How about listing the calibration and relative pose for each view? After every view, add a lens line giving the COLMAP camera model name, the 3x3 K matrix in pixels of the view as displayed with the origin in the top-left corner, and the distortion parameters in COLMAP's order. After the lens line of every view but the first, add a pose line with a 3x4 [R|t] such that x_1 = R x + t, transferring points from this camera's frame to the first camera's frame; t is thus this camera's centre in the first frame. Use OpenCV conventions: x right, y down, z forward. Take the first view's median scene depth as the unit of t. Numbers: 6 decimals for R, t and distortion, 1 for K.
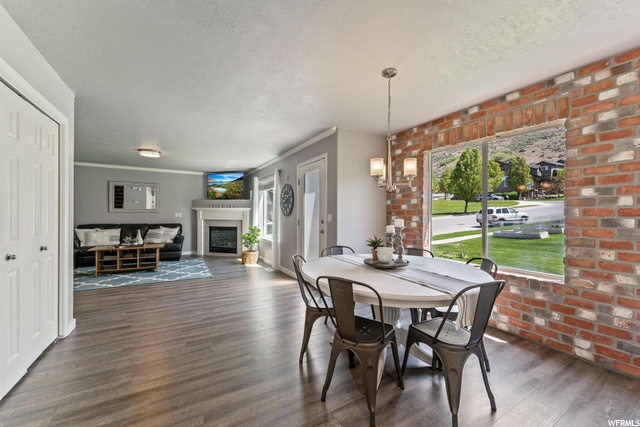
lens RADIAL K [[258.9, 0, 323.5], [0, 258.9, 215.2], [0, 0, 1]] dist [0.000918, 0.000010]
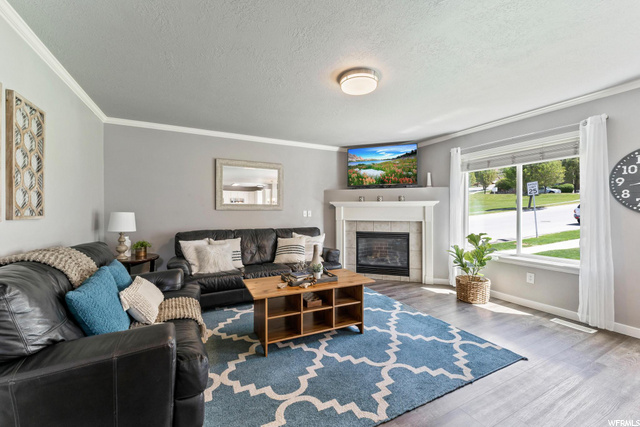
lens RADIAL K [[258.9, 0, 316.1], [0, 258.9, 210.6], [0, 0, 1]] dist [0.000918, 0.000010]
pose [[0.997898, -0.005788, -0.064552, -0.496881], [0.005648, 0.999981, -0.002349, -0.006187], [0.064564, 0.001980, 0.997912, 0.369569]]
